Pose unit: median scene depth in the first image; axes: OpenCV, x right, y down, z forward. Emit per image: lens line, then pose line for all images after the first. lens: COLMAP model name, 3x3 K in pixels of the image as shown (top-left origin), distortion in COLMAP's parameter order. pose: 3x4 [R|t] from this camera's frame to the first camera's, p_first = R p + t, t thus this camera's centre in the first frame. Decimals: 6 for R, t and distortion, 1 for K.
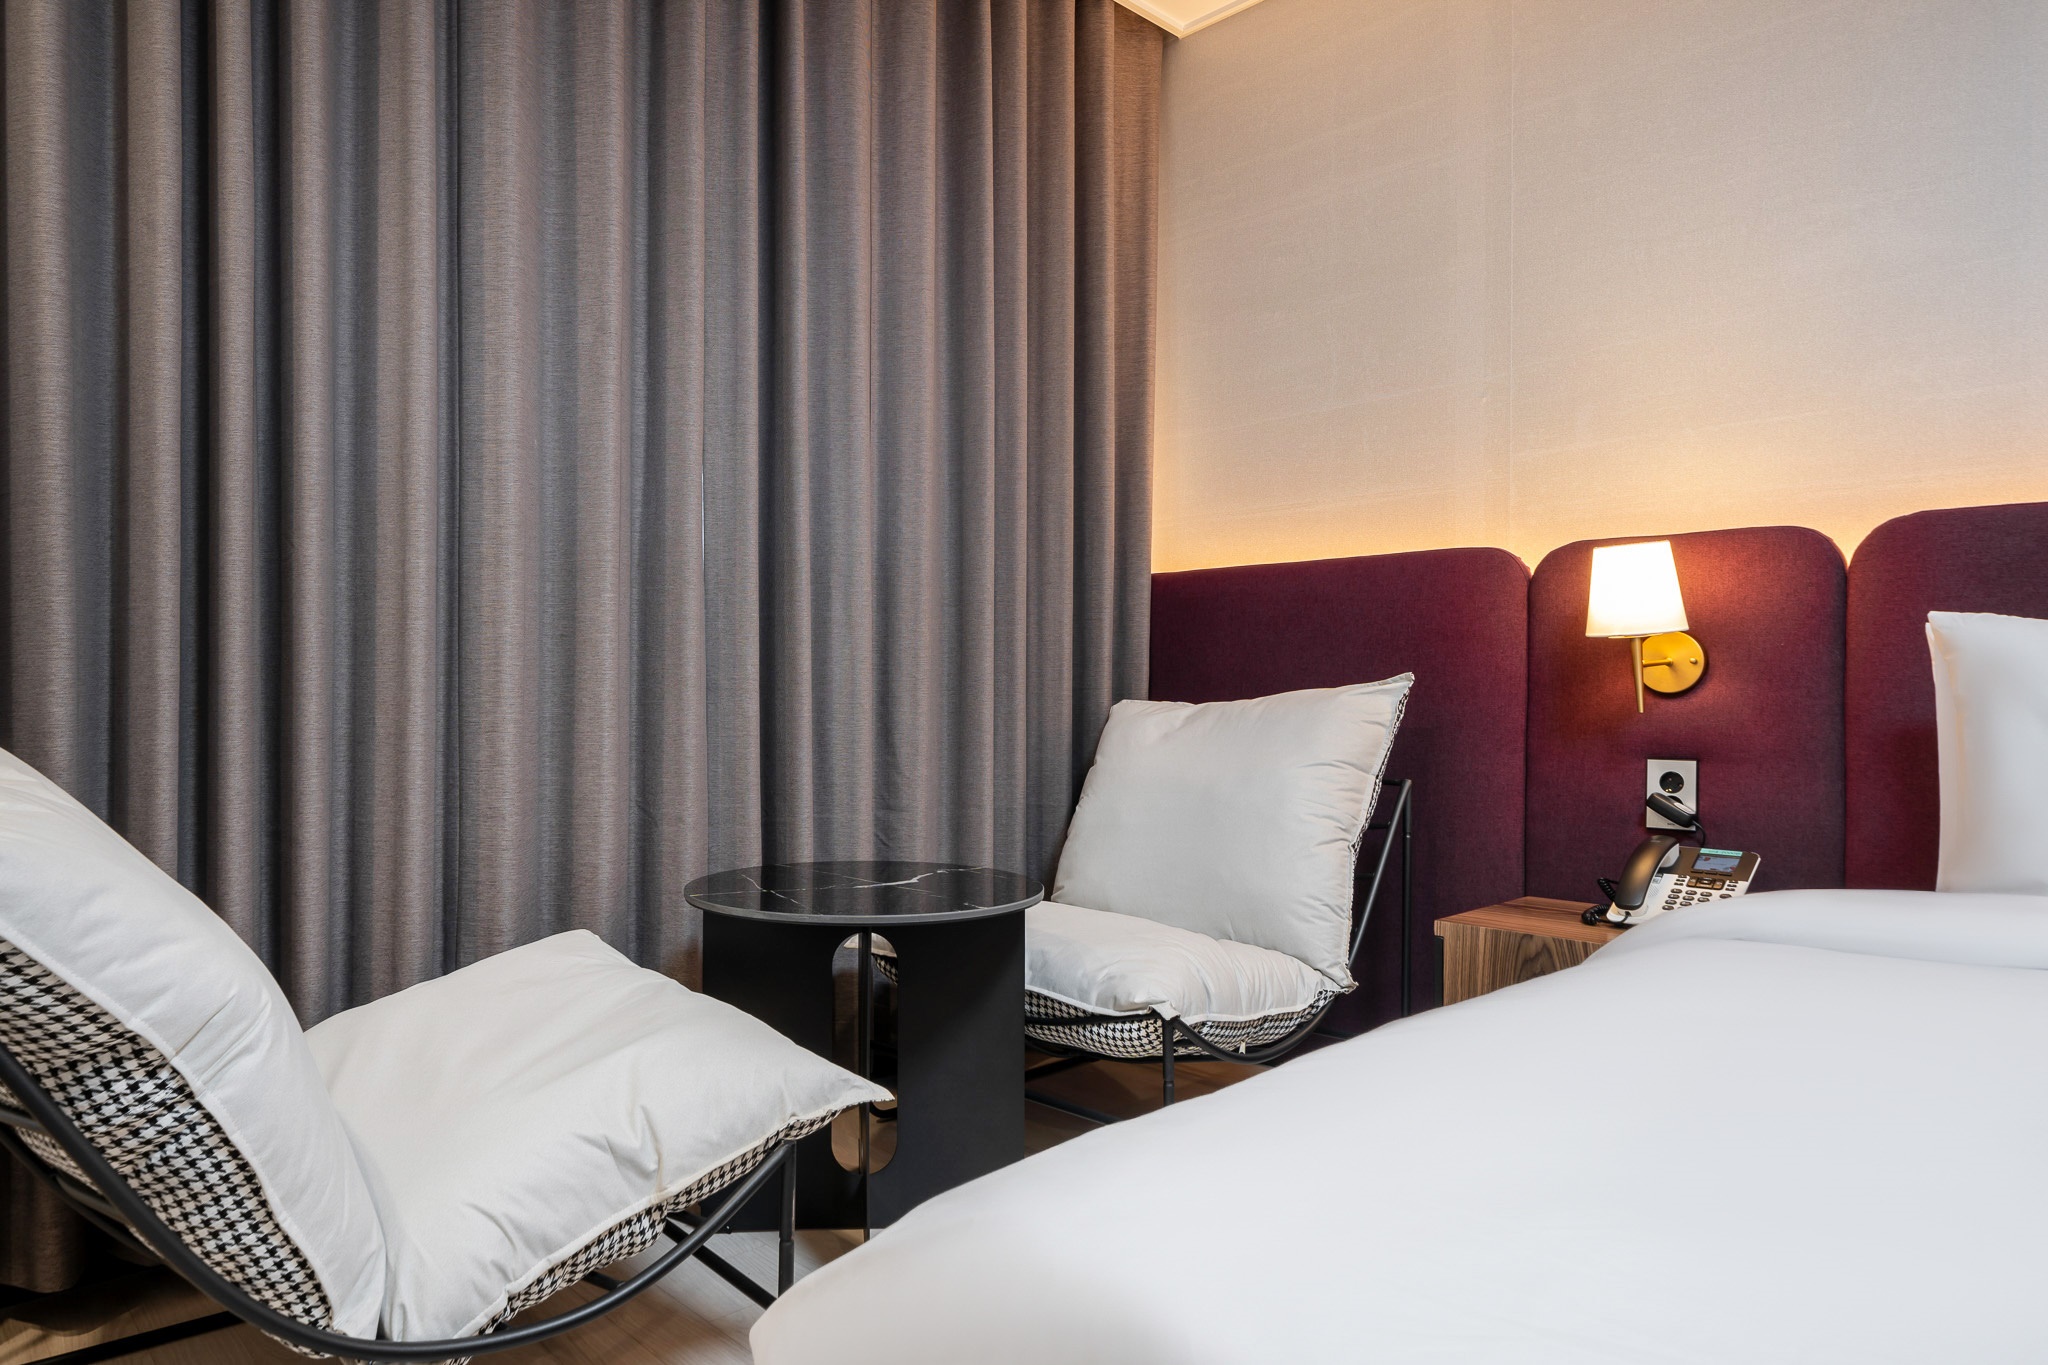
lens RADIAL K [[1507.0, 0, 1038.4], [0, 1507.0, 679.9], [0, 0, 1]] dist [-0.006955, -0.001778]
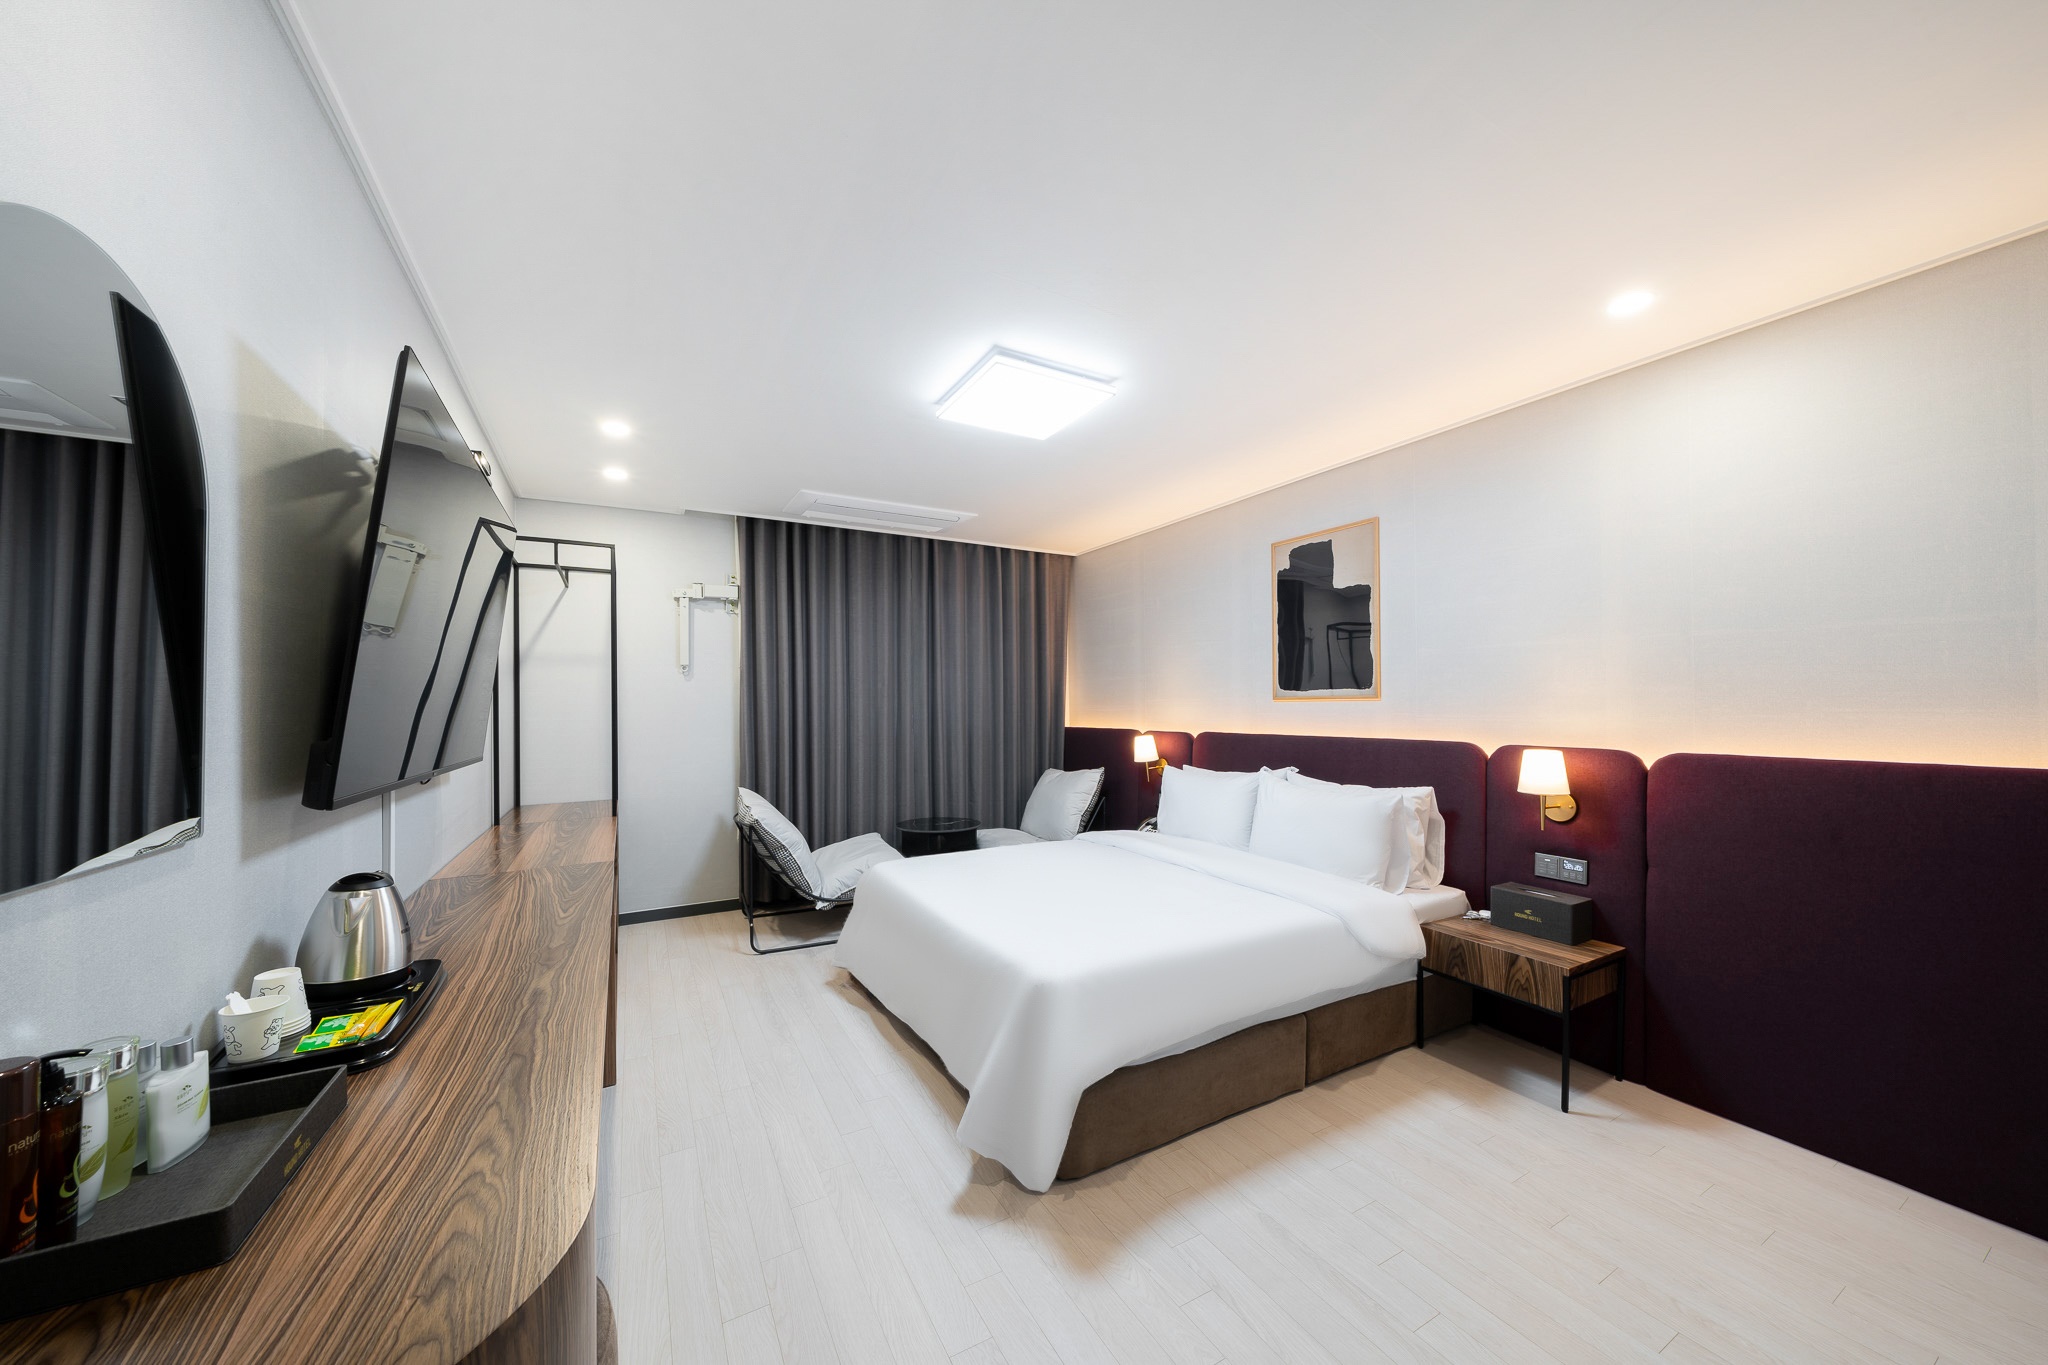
lens RADIAL K [[716.4, 0, 1021.2], [0, 716.4, 693.1], [0, 0, 1]] dist [0.012944, 0.000468]
pose [[0.980967, -0.012667, -0.193759, 0.446367], [0.004011, 0.998979, -0.045001, -0.120198], [0.194131, 0.043367, 0.980017, -0.822680]]
